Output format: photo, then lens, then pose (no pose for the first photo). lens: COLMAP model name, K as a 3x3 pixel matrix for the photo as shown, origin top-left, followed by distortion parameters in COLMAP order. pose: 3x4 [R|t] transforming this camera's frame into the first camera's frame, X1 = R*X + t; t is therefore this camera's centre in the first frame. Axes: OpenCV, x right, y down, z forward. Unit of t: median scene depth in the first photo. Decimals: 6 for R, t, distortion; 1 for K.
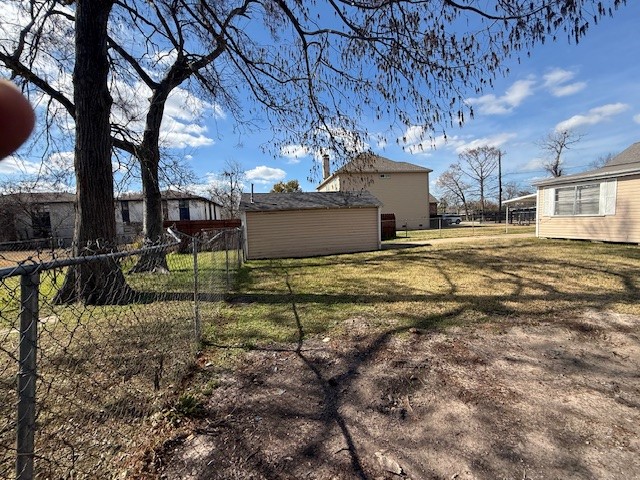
lens RADIAL K [[256.4, 0, 321.1], [0, 256.4, 240.4], [0, 0, 1]] dist [-0.003672, -0.000706]
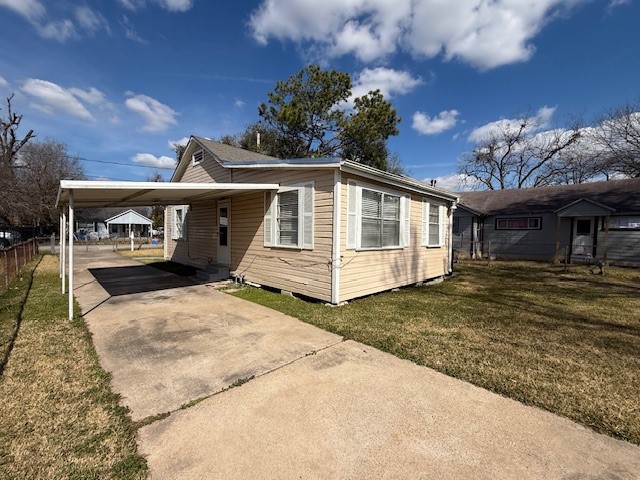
lens RADIAL K [[266.1, 0, 317.3], [0, 266.1, 241.3], [0, 0, 1]] dist [-0.011638, -0.000217]
pose [[-0.545274, -0.000167, 0.838258, 0.581306], [0.068456, 0.996651, 0.044729, -0.139418], [-0.835458, 0.081773, -0.543437, 1.363780]]
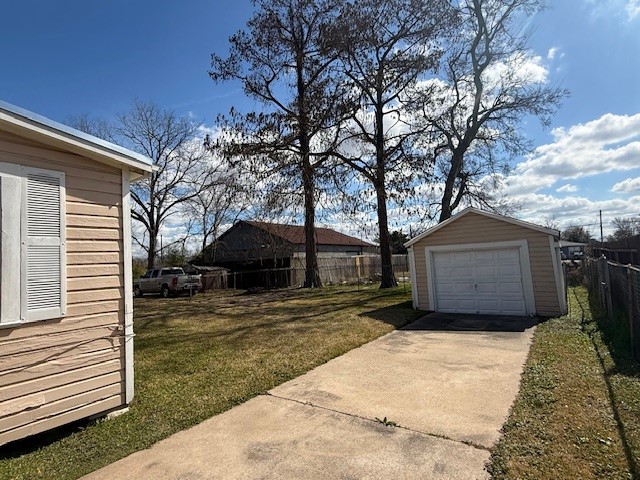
lens RADIAL K [[352.3, 0, 322.5], [0, 352.3, 240.4], [0, 0, 1]] dist [-0.013894, -0.000061]
pose [[-0.716691, 0.035509, -0.696486, 1.022612], [0.034049, 0.999294, 0.015910, -0.165289], [0.696559, -0.012312, -0.717394, 1.468119]]
